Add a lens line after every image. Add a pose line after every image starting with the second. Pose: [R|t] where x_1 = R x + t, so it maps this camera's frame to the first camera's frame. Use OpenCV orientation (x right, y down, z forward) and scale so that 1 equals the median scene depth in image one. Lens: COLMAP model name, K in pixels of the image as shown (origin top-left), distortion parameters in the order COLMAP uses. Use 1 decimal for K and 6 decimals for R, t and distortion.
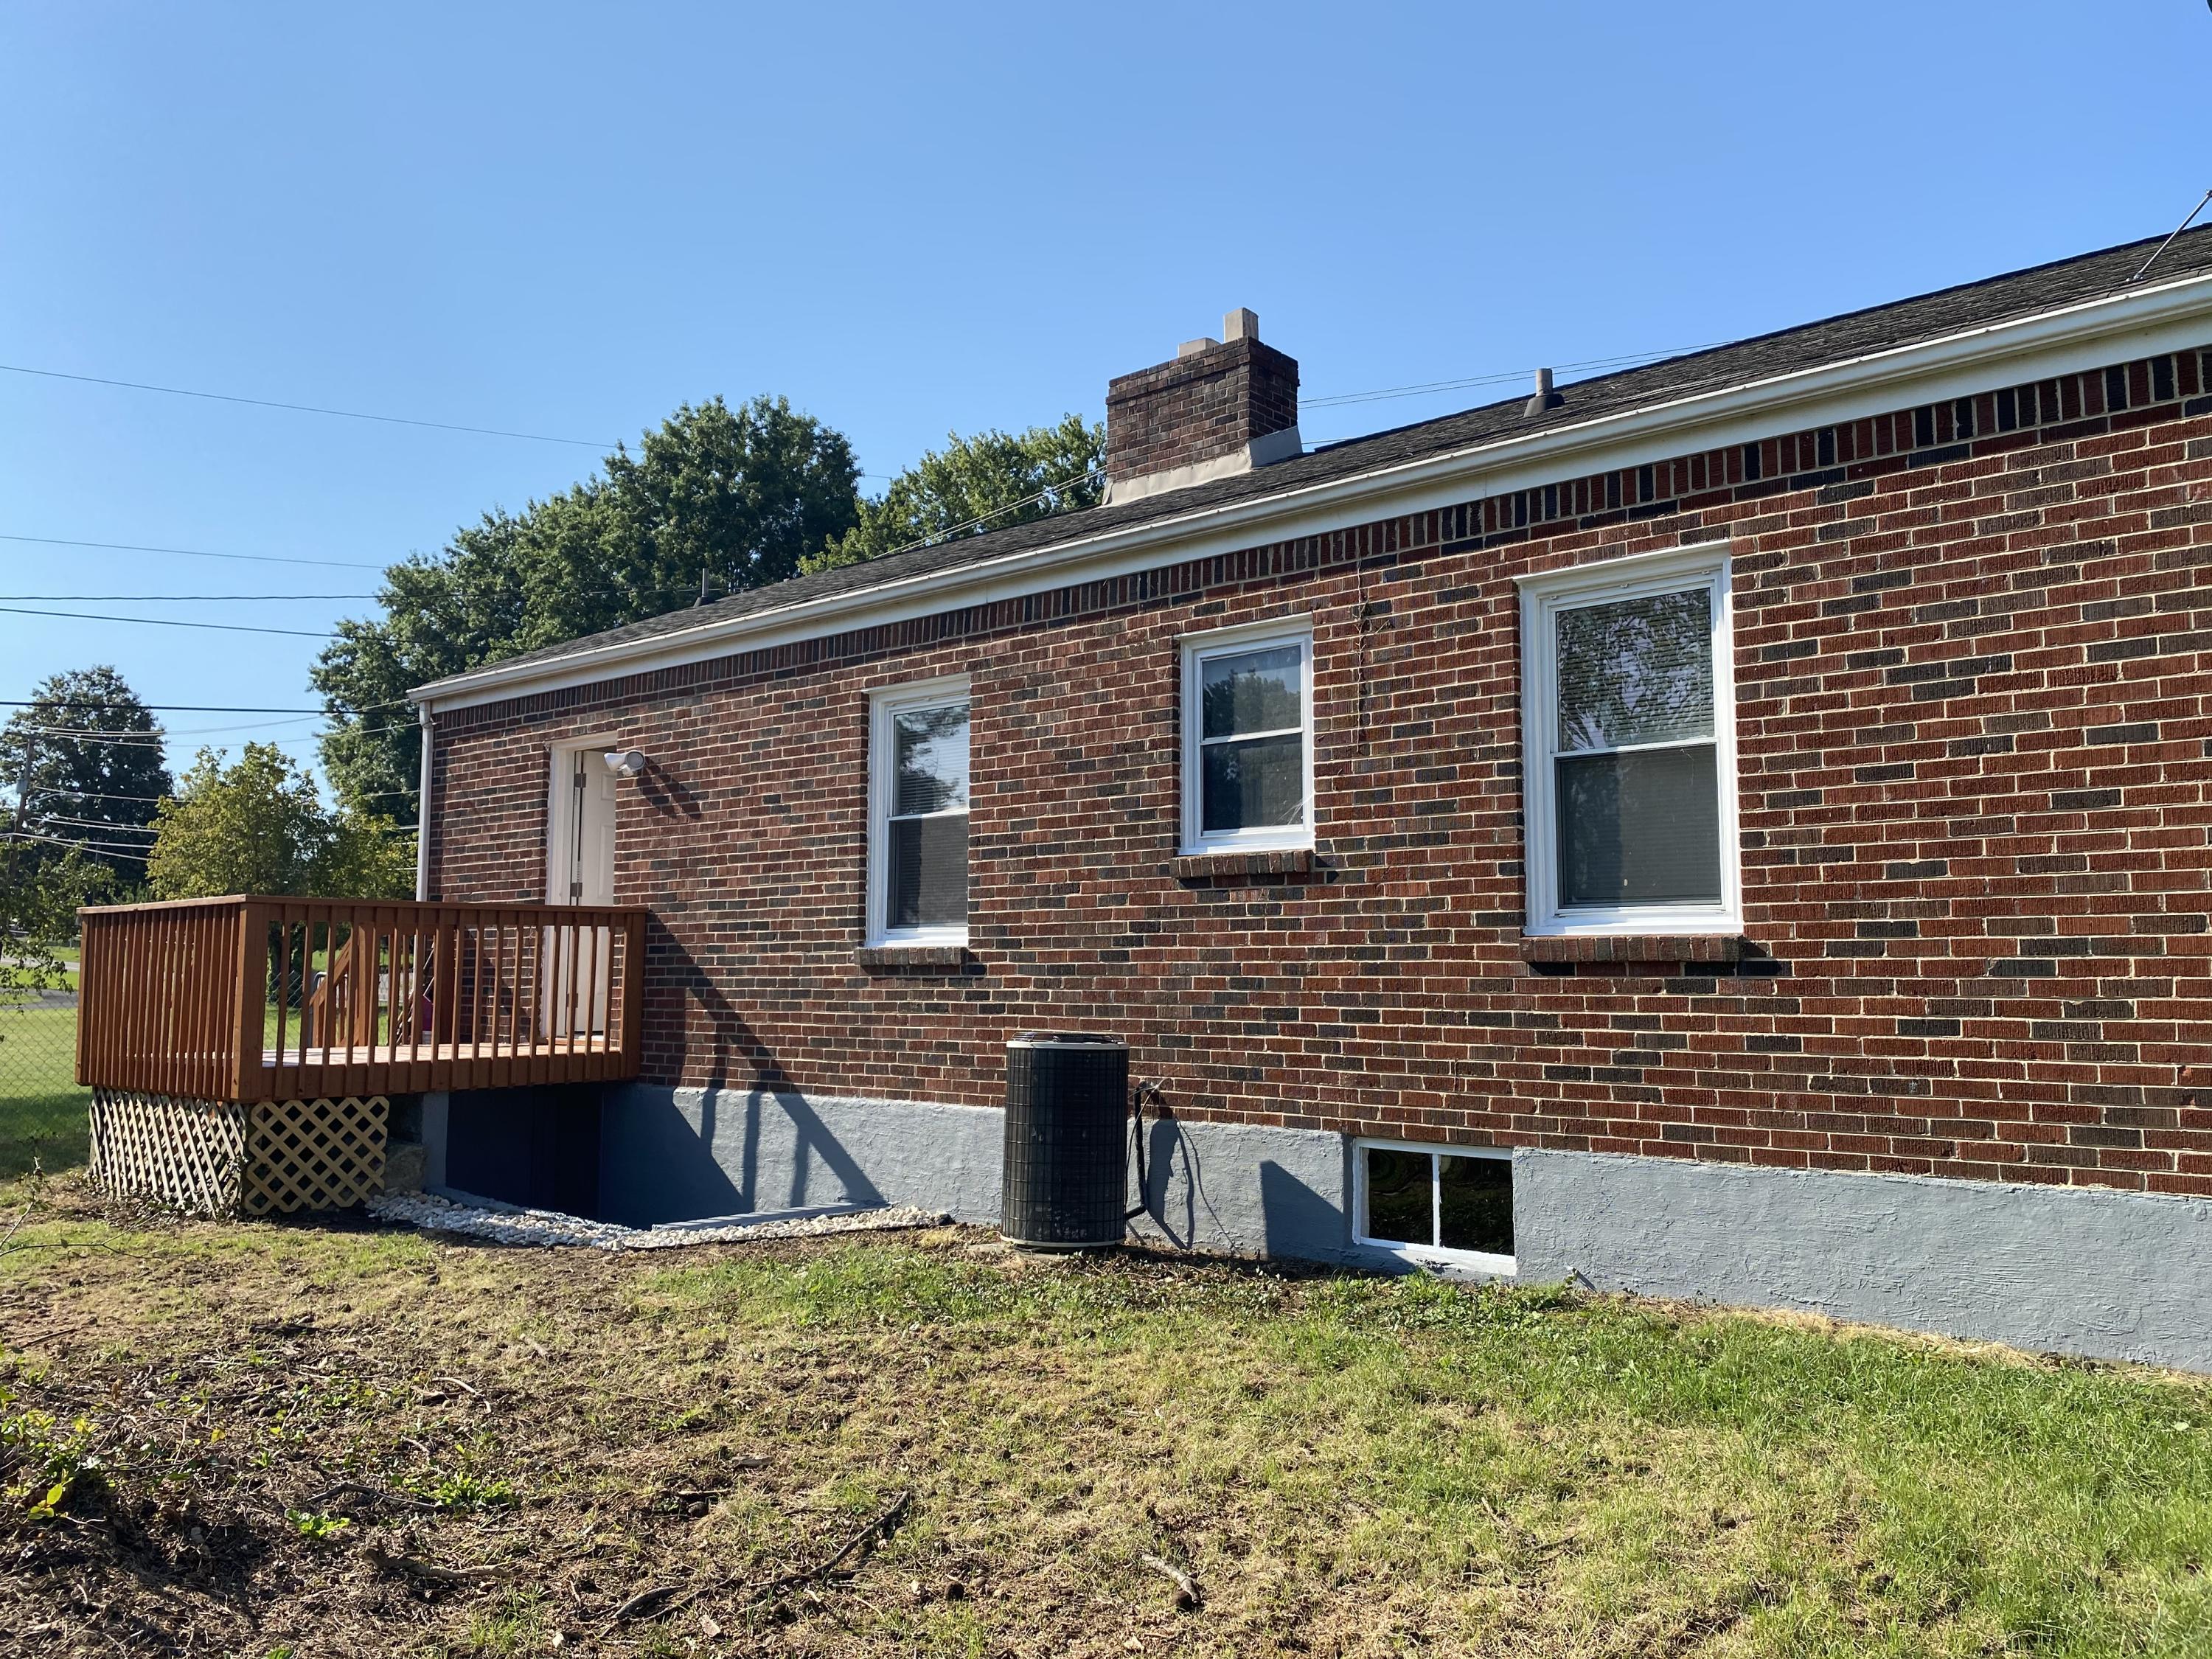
lens RADIAL K [[1734.2, 0, 1133.7], [0, 1734.2, 790.6], [0, 0, 1]] dist [0.077597, -0.051810]
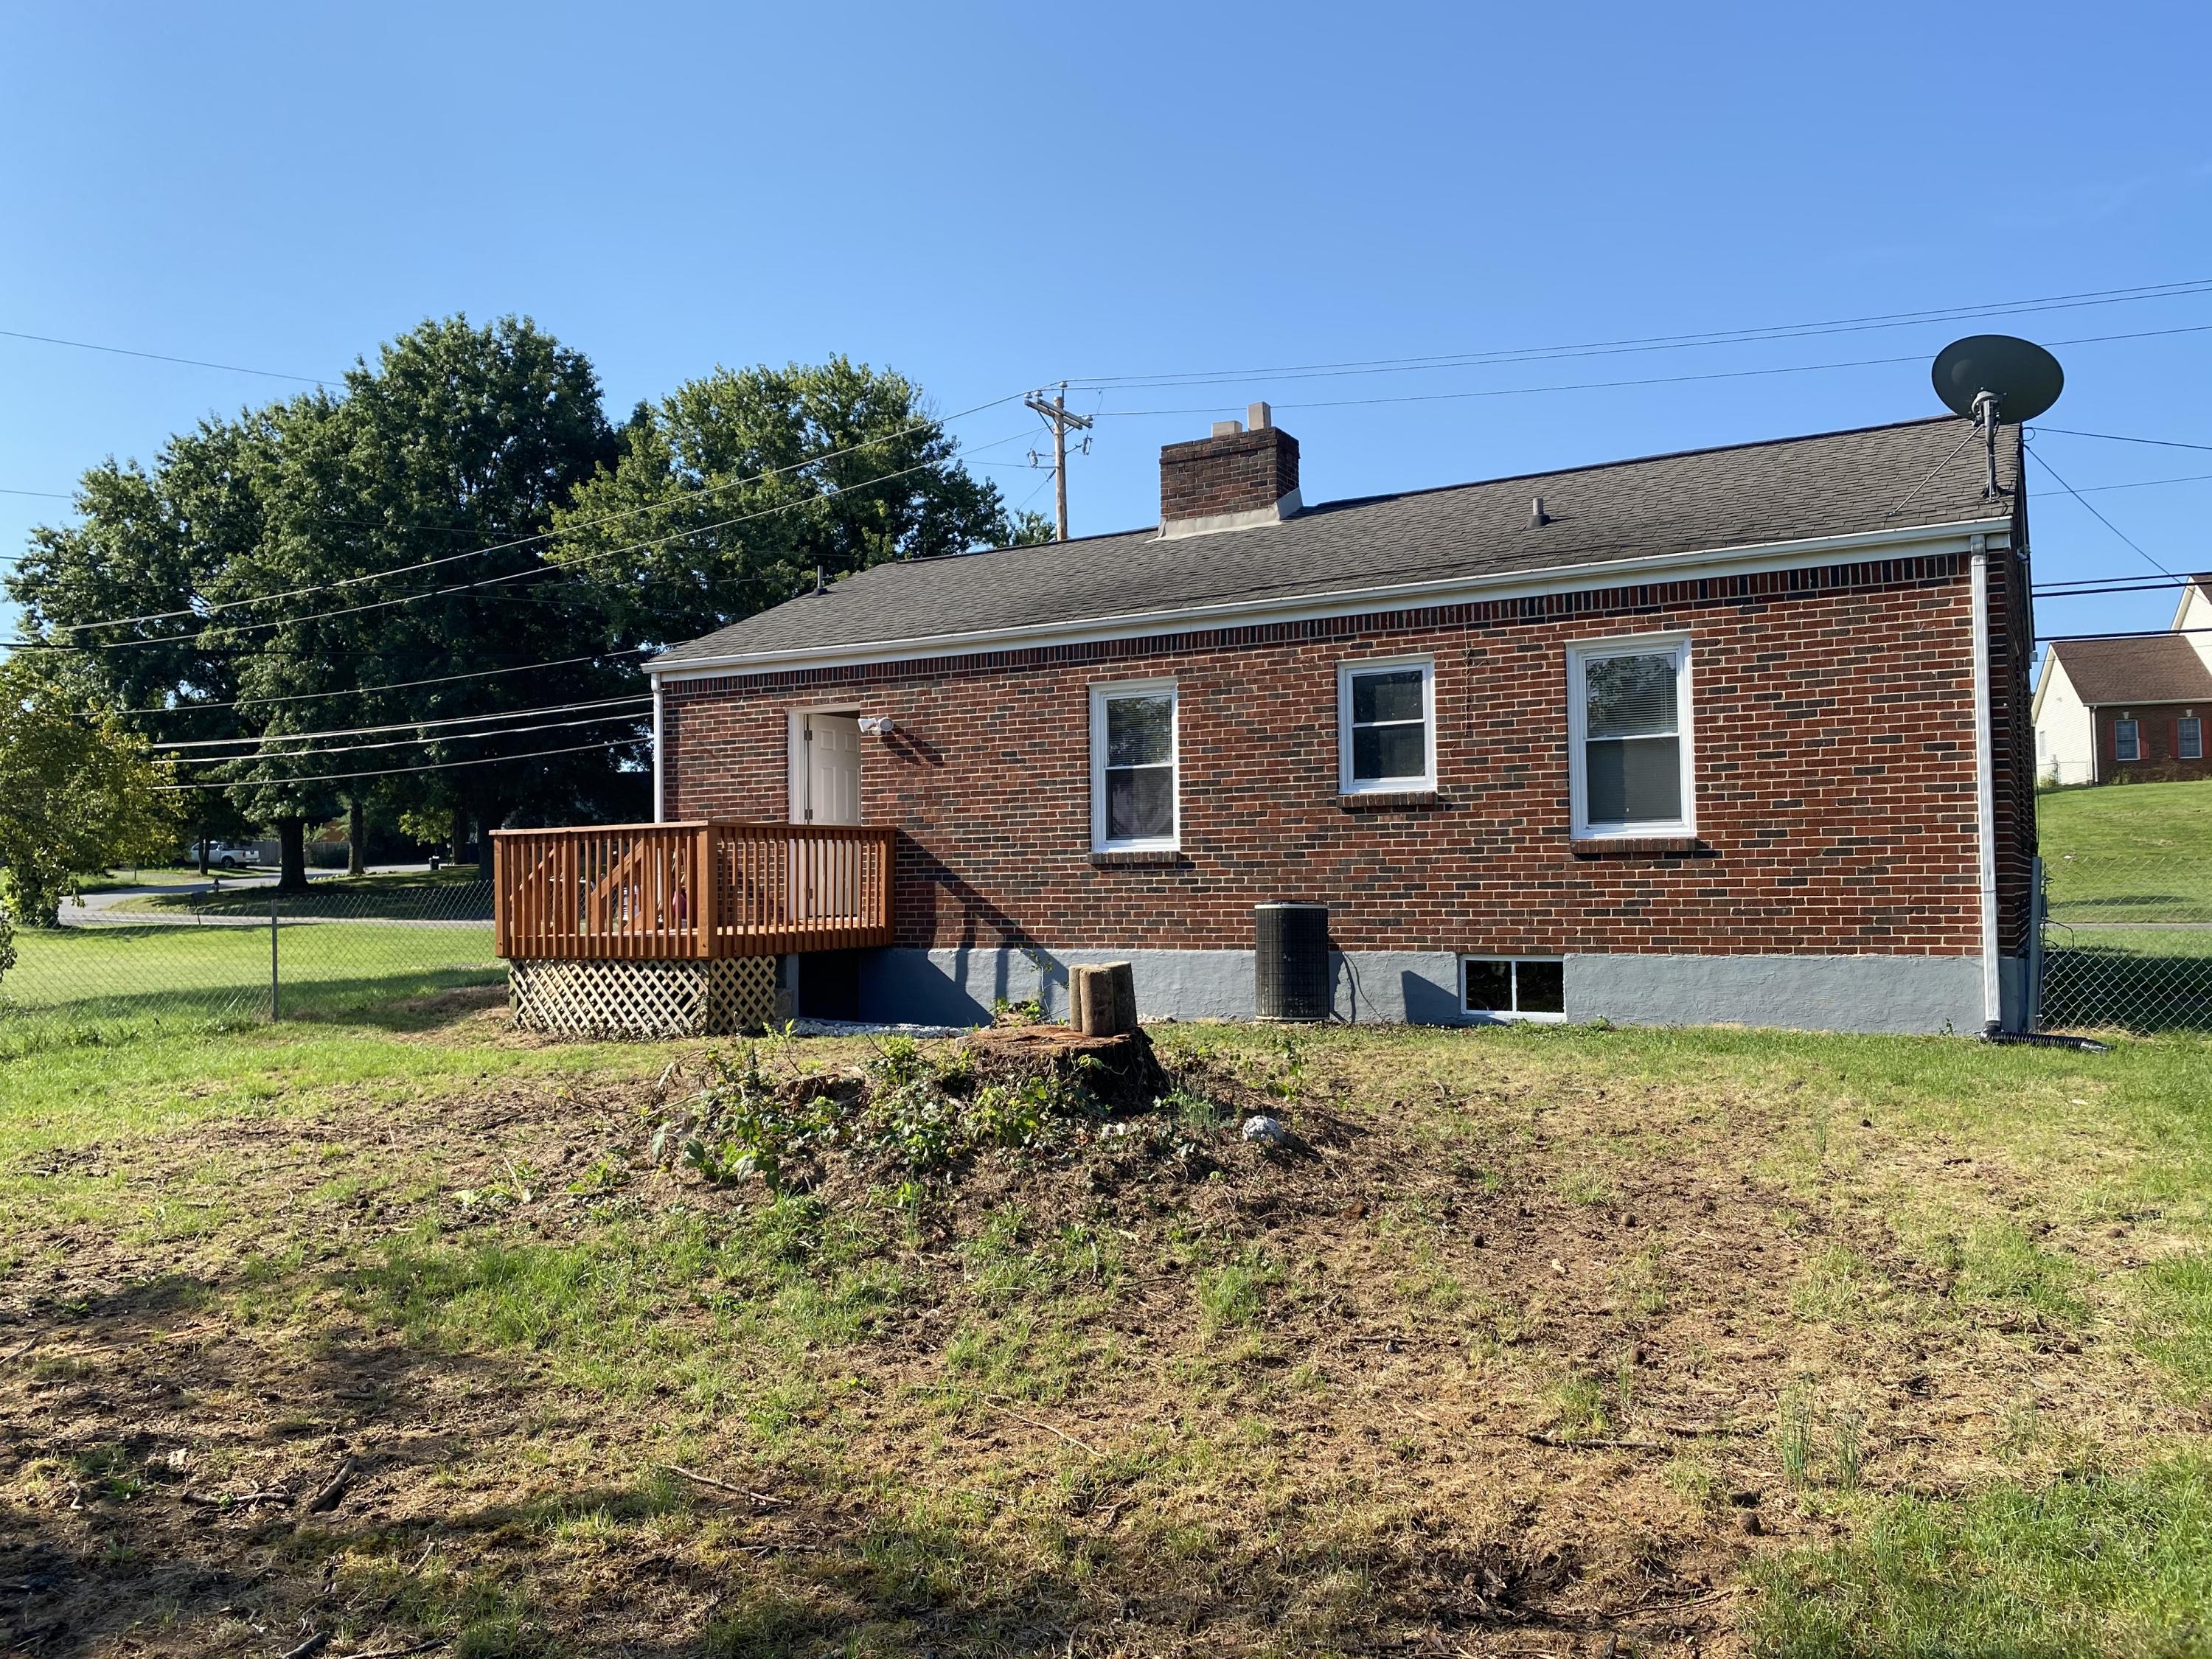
lens RADIAL K [[1734.2, 0, 1133.7], [0, 1734.2, 790.6], [0, 0, 1]] dist [0.077597, -0.051810]
pose [[0.979803, -0.004573, 0.199914, -0.483581], [-0.005625, 0.998713, 0.050415, -0.047037], [-0.199887, -0.050521, 0.978516, -0.568295]]
